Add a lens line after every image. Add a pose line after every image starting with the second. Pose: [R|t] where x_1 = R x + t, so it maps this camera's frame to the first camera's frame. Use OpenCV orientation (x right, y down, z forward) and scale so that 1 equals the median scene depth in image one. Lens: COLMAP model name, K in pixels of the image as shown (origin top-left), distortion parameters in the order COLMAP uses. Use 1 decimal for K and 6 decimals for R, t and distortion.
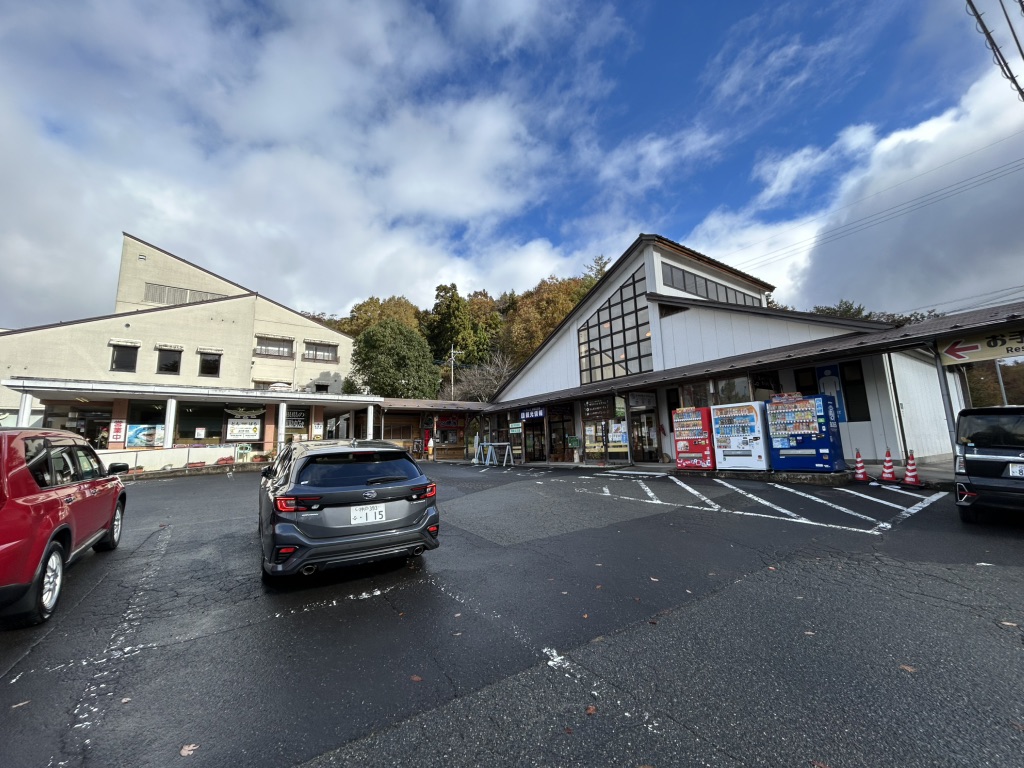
lens RADIAL K [[402.8, 0, 500.8], [0, 402.8, 387.1], [0, 0, 1]] dist [-0.035863, -0.000063]
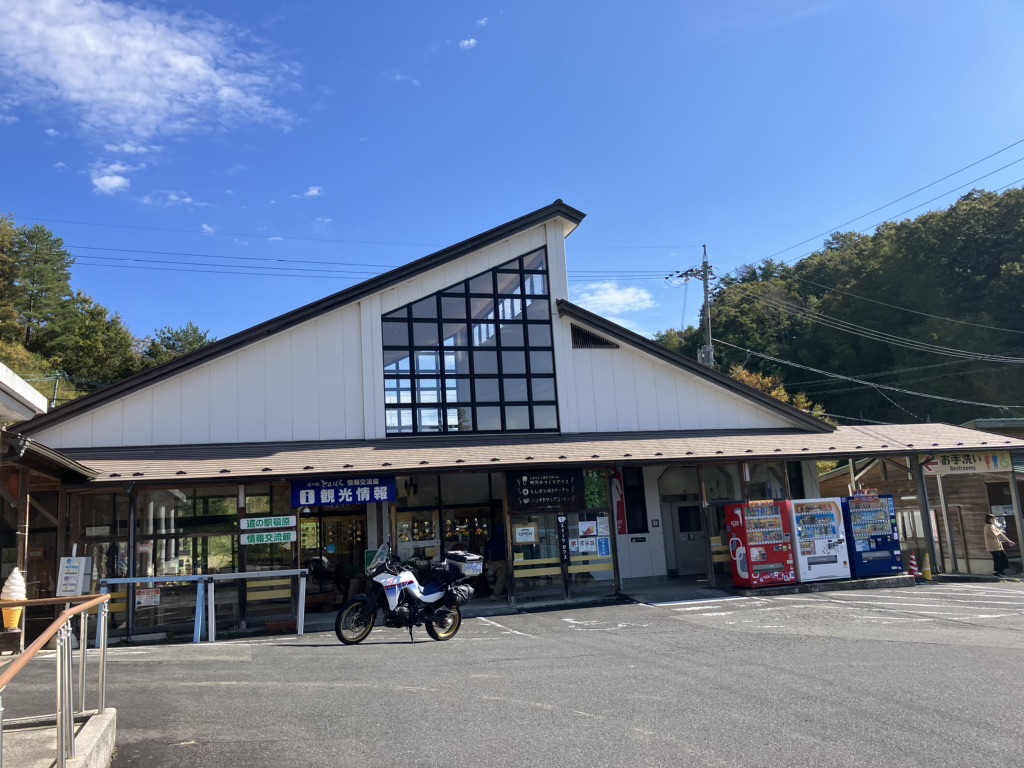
lens RADIAL K [[811.5, 0, 488.4], [0, 811.5, 380.6], [0, 0, 1]] dist [0.095416, -0.219682]
pose [[0.297102, 0.174119, 0.938836, -0.757493], [-0.091657, 0.983893, -0.153470, 0.076057], [-0.950436, -0.040454, 0.308276, 0.696925]]
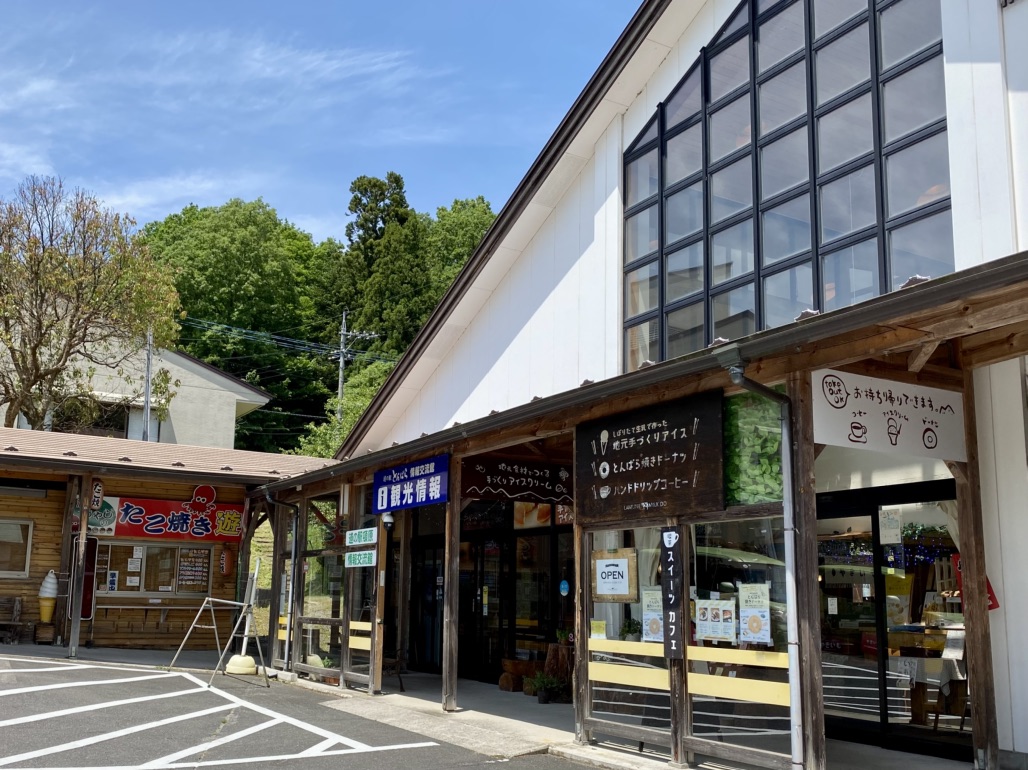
lens RADIAL K [[947.0, 0, 487.5], [0, 947.0, 451.7], [0, 0, 1]] dist [0.132022, -0.275680]
pose [[0.997717, 0.038605, -0.055406, 0.174957], [-0.038777, 0.999246, -0.002035, 0.047987], [0.055286, 0.004179, 0.998462, 0.493994]]
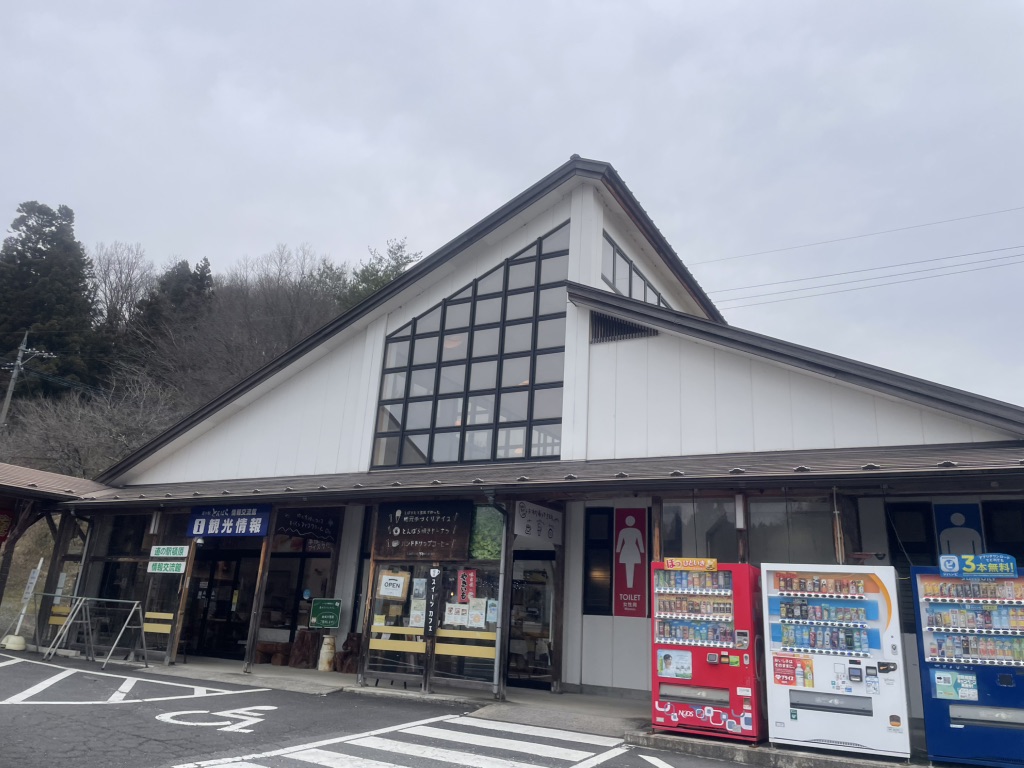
lens RADIAL K [[757.5, 0, 516.8], [0, 757.5, 376.0], [0, 0, 1]] dist [0.088486, -0.117391]
pose [[0.879242, 0.216853, 0.424157, -0.019428], [-0.149514, 0.971011, -0.186505, 0.029494], [-0.452305, 0.100565, 0.886175, 0.283042]]
